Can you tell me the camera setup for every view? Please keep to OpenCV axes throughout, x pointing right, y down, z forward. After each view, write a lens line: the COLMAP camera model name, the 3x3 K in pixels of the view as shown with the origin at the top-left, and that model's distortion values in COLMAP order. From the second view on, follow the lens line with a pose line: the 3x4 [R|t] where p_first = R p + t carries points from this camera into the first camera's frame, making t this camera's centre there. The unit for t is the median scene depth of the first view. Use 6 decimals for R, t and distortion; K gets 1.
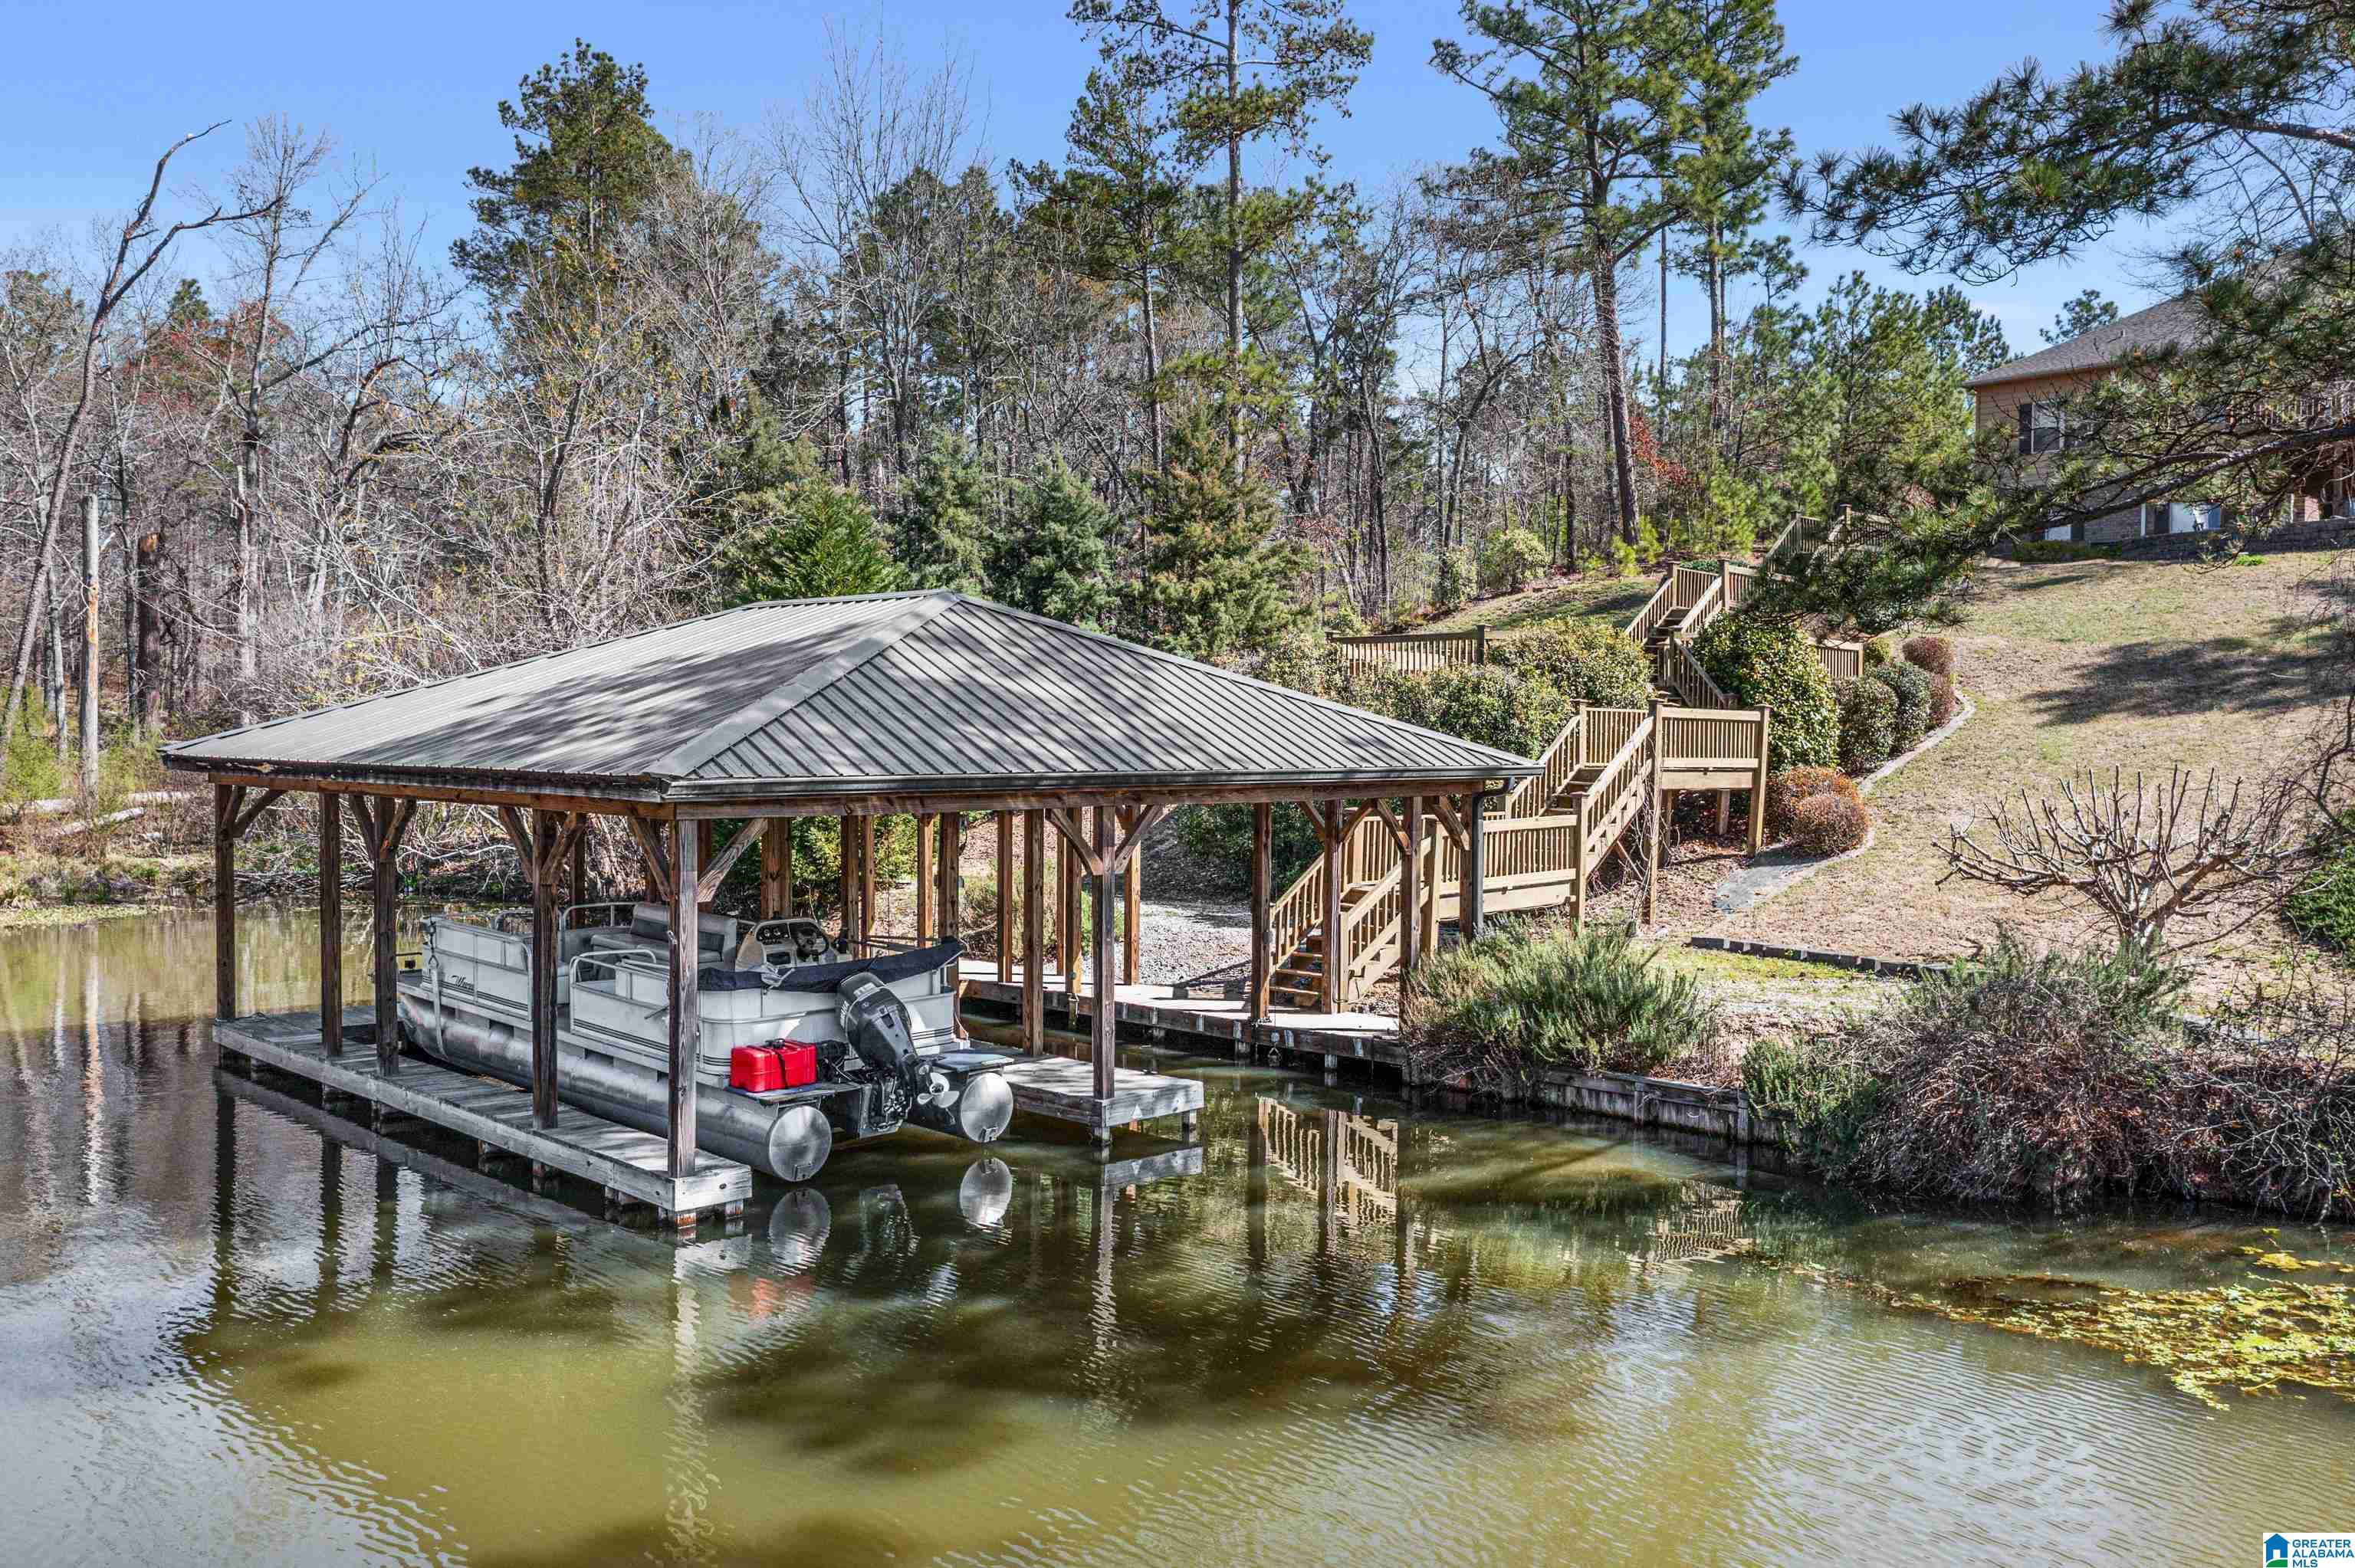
lens RADIAL K [[1840.2, 0, 1177.5], [0, 1840.2, 784.0], [0, 0, 1]] dist [-0.023413, -0.007569]
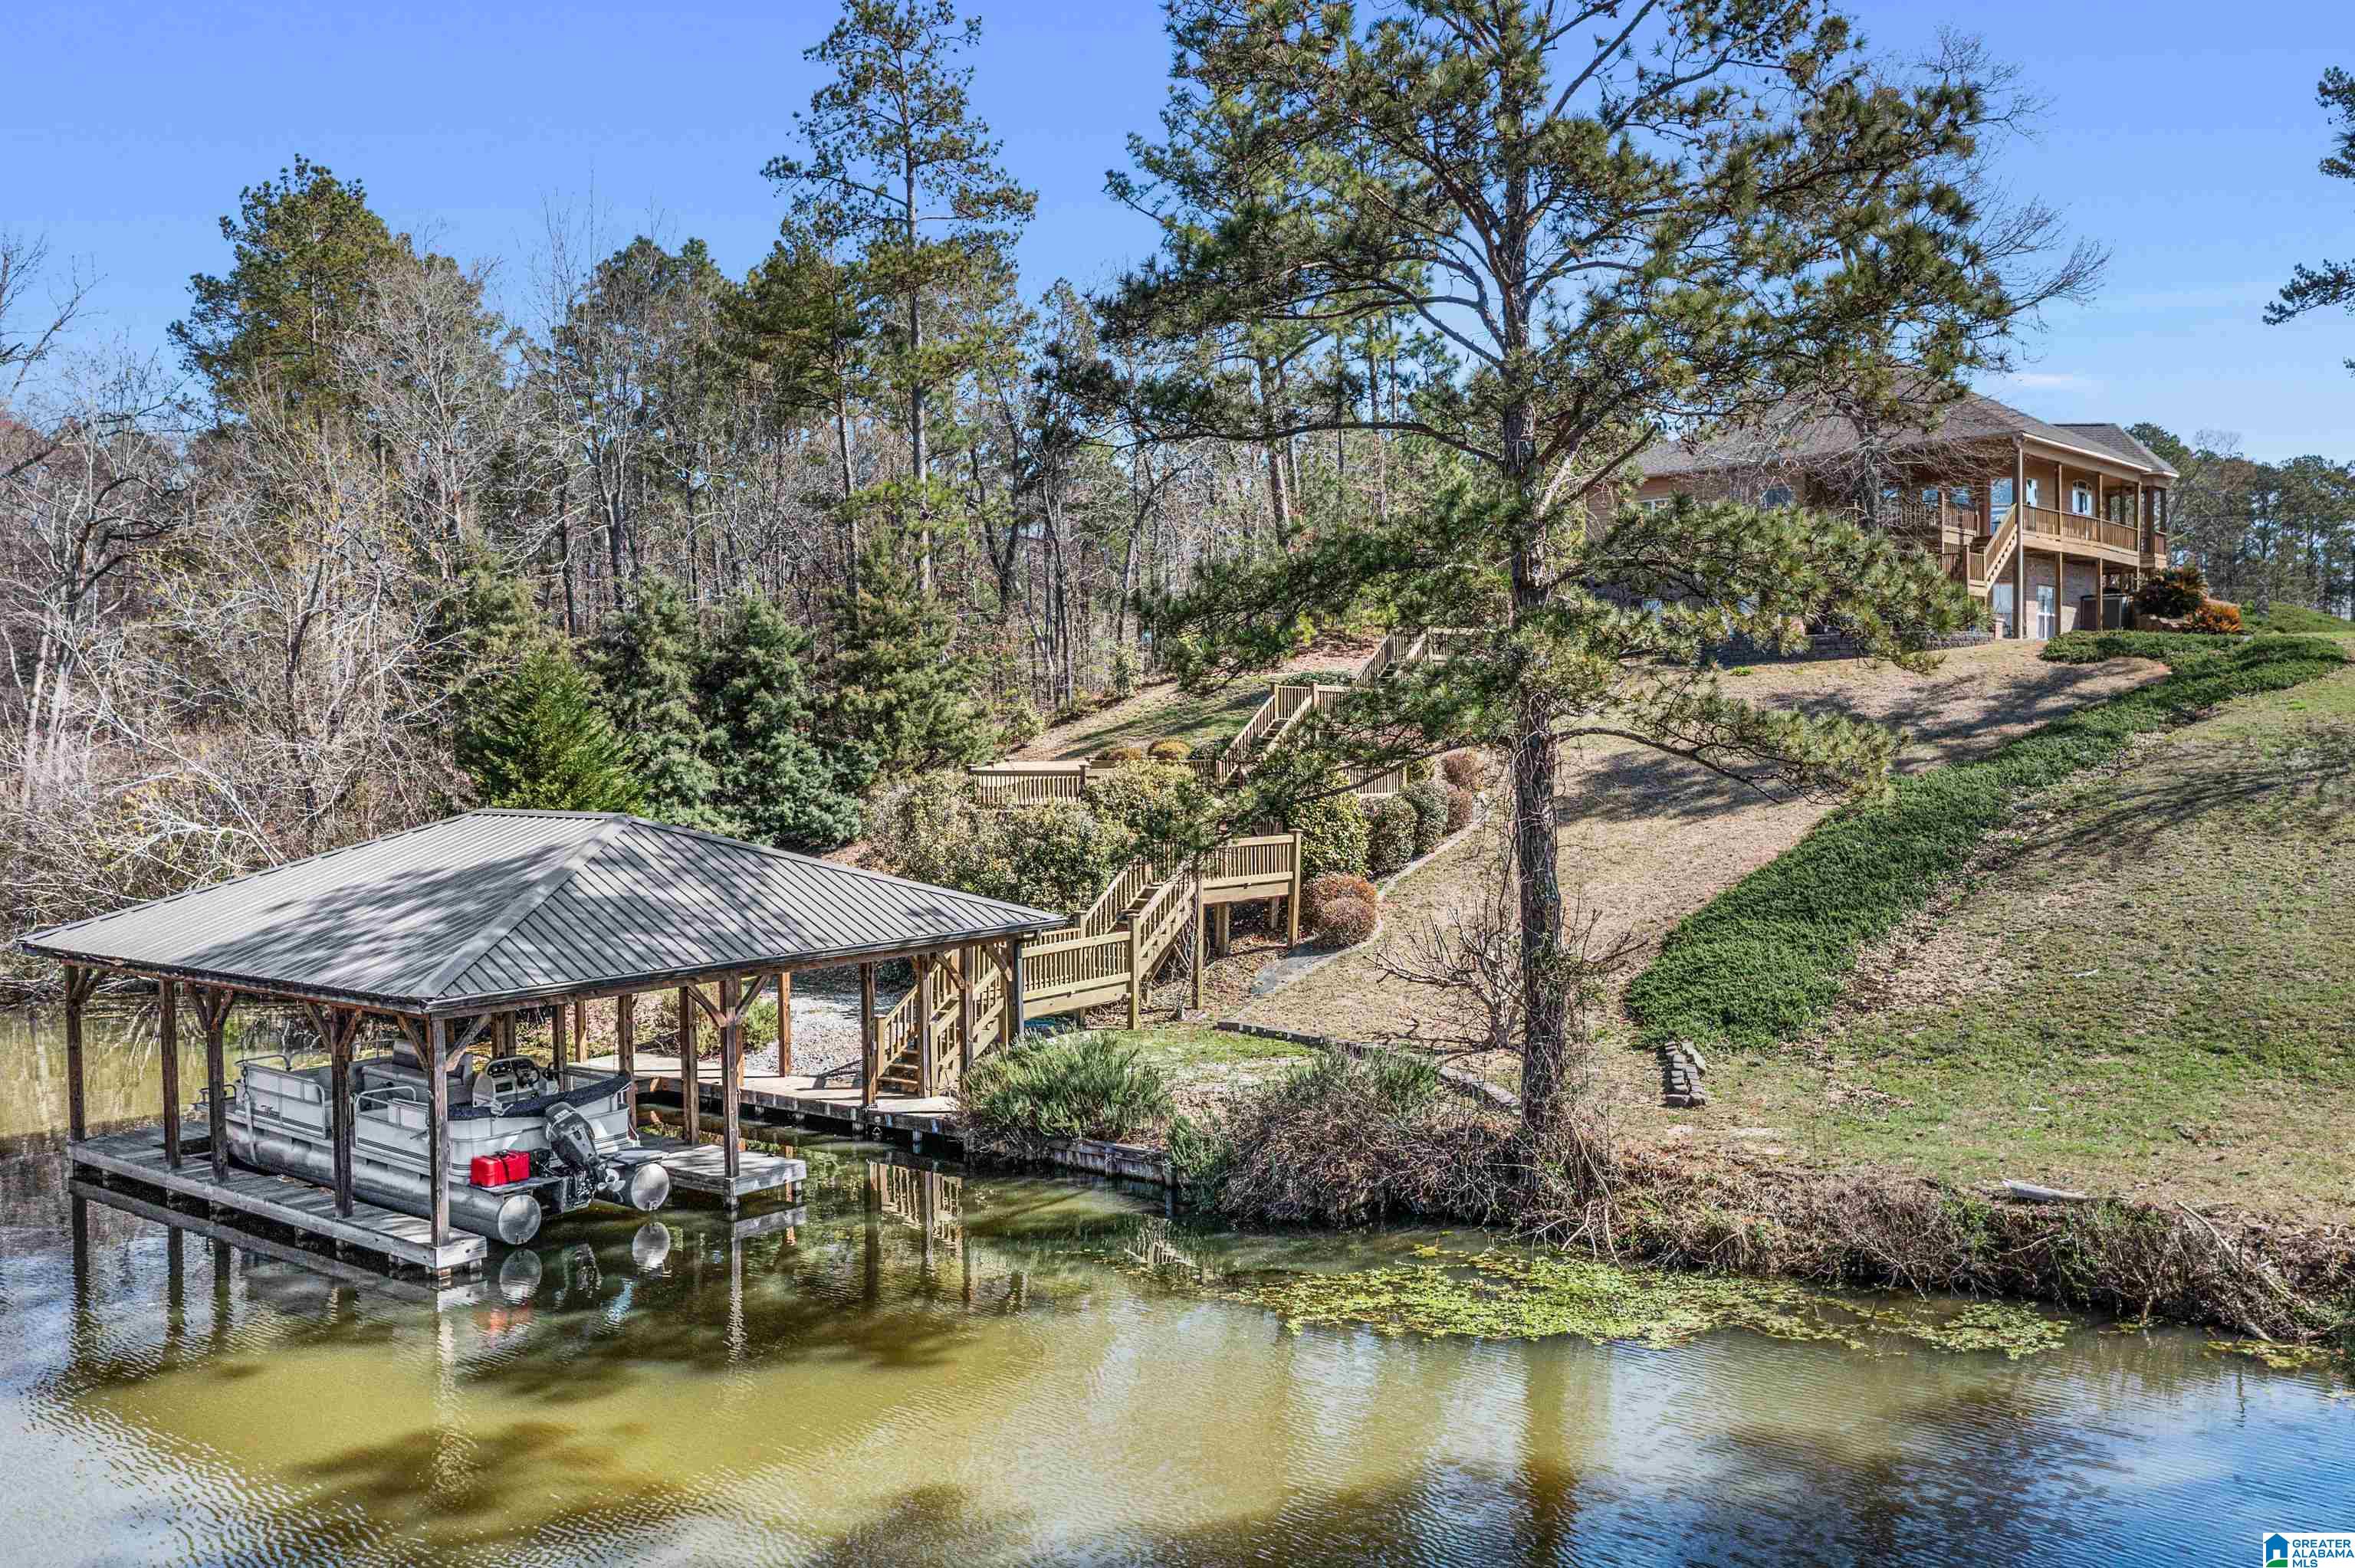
lens RADIAL K [[1962.7, 0, 1177.5], [0, 1962.7, 784.0], [0, 0, 1]] dist [-0.024037, 0.014993]
pose [[0.993655, -0.024565, 0.109757, 0.139711], [0.024144, 0.999695, 0.005162, -0.133590], [-0.109850, -0.002479, 0.993945, -0.559005]]
